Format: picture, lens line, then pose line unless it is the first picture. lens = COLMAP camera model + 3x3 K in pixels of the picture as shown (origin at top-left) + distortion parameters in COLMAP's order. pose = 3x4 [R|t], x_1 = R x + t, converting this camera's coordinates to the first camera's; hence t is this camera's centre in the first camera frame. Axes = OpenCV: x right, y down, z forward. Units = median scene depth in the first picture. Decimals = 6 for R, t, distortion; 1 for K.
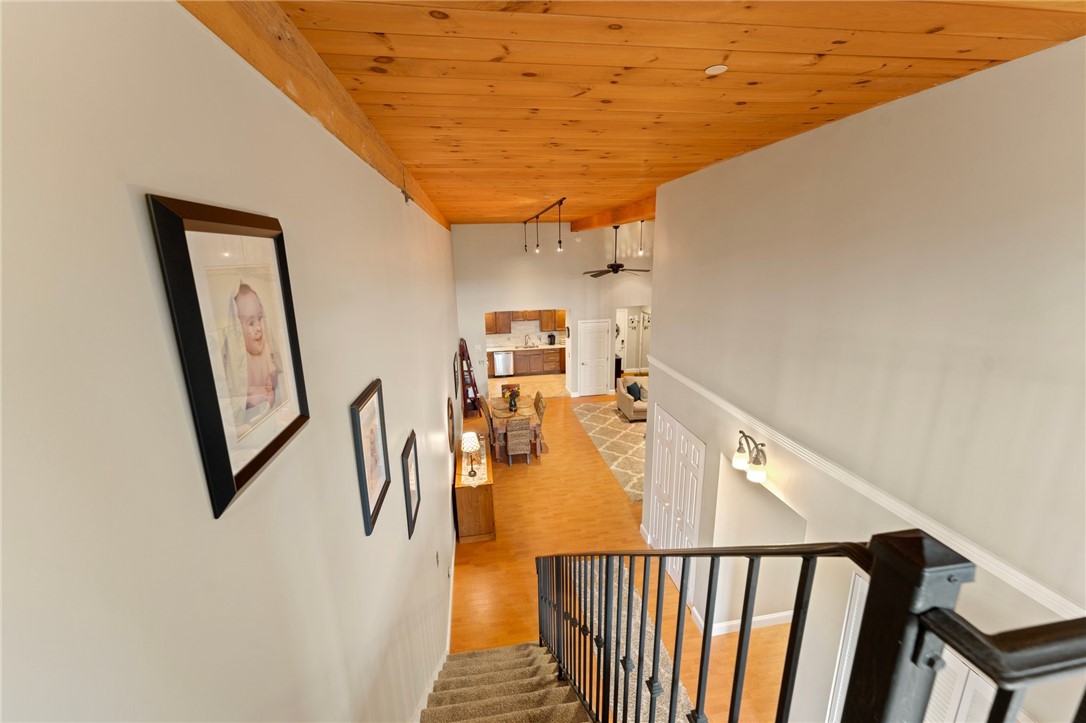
lens RADIAL K [[439.1, 0, 542.8], [0, 439.1, 359.6], [0, 0, 1]] dist [-0.000344, -0.000532]
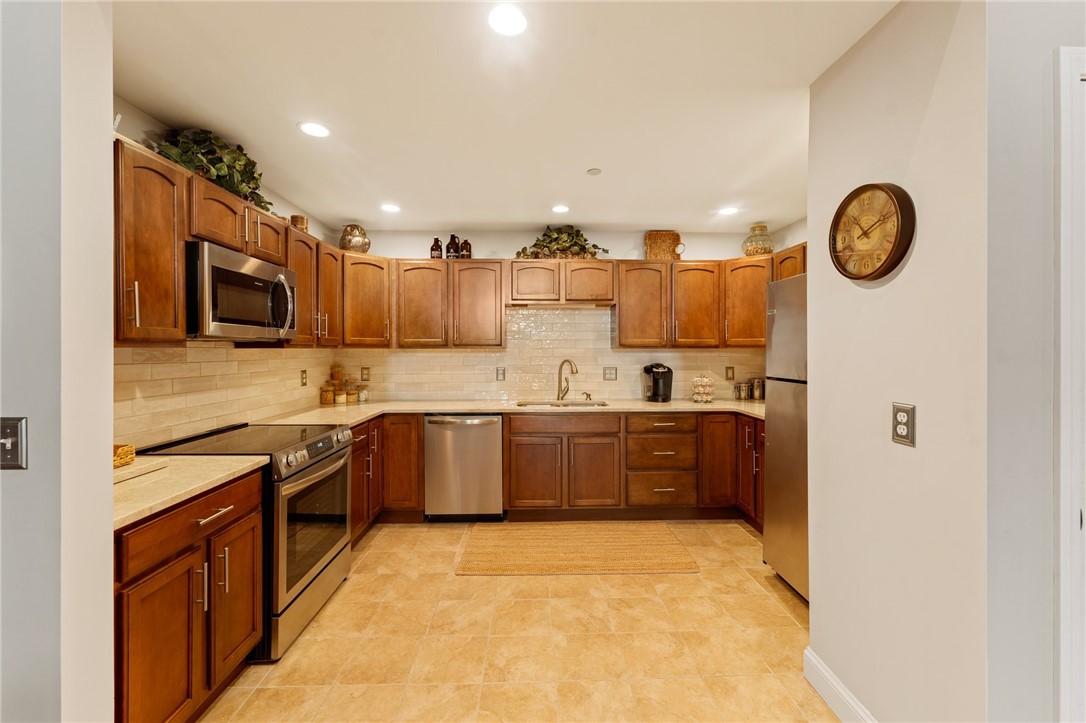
lens RADIAL K [[439.1, 0, 542.6], [0, 439.1, 347.4], [0, 0, 1]] dist [-0.000344, -0.000532]
pose [[0.990613, 0.016834, -0.135659, -0.013410], [-0.049953, 0.968335, -0.244606, 0.002982], [0.127245, 0.249087, 0.960086, 0.733088]]
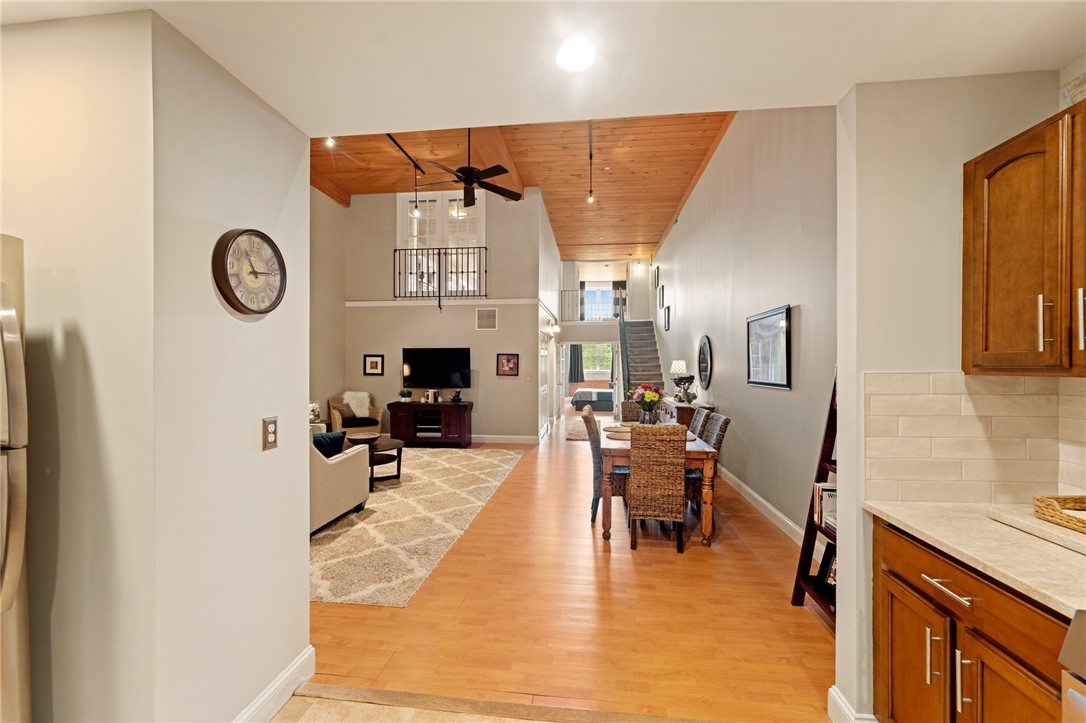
lens RADIAL K [[439.1, 0, 543.0], [0, 439.1, 365.7], [0, 0, 1]] dist [-0.000344, -0.000532]
pose [[-0.962464, 0.017618, 0.270838, -0.148160], [0.083606, 0.968612, 0.234096, -0.160628], [-0.258213, 0.247952, -0.933727, 1.350096]]
